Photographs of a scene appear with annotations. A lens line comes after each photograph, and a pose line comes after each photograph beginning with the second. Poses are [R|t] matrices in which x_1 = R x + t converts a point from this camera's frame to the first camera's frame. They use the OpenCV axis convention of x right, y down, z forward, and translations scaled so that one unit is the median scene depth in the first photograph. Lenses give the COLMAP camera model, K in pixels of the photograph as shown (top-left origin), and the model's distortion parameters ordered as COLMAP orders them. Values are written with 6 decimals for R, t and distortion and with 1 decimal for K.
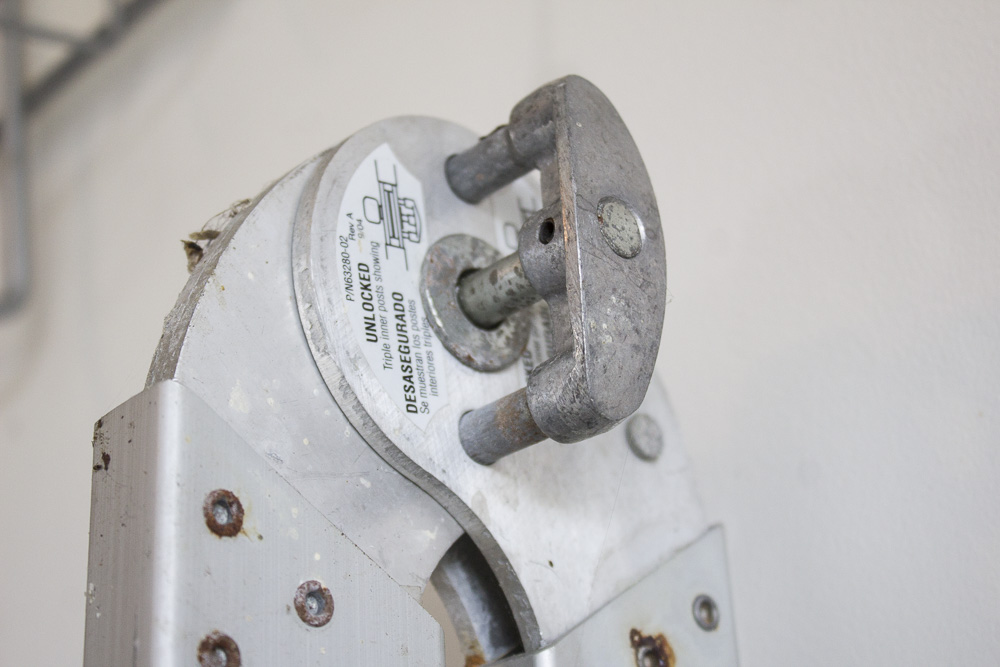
lens RADIAL K [[1731.9, 0, 500.0], [0, 1731.9, 333.5], [0, 0, 1]] dist [0.000072, 0.023685]
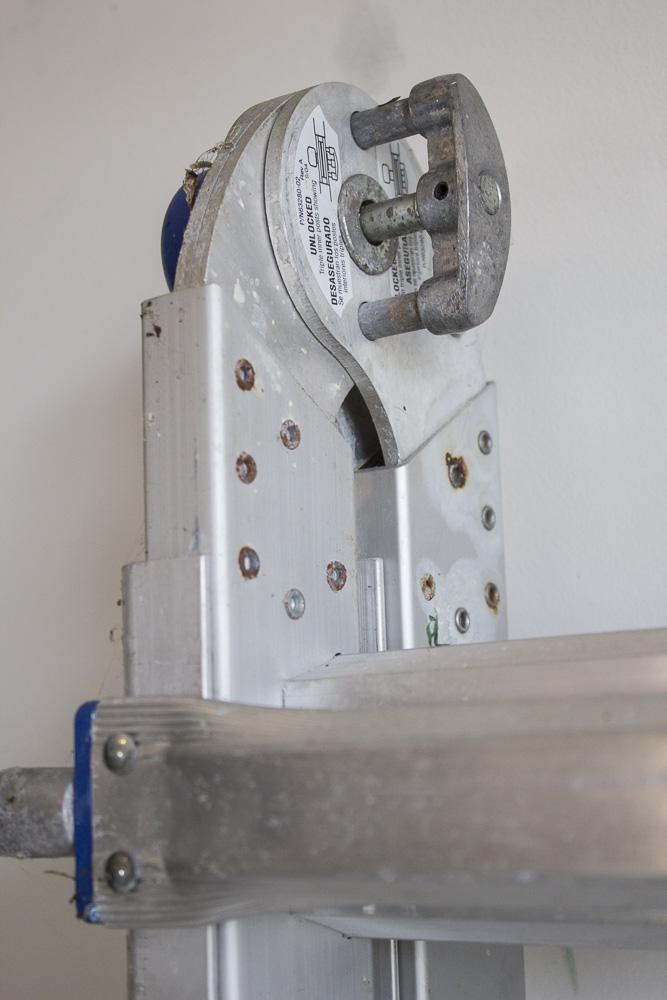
lens RADIAL K [[1665.3, 0, 333.5], [0, 1665.3, 500.0], [0, 0, 1]] dist [0.005265, 0.051883]
pose [[0.975235, 0.054623, 0.214321, -0.342979], [-0.105711, 0.966291, 0.234747, -0.124882], [-0.194274, -0.251590, 0.948135, -0.381426]]
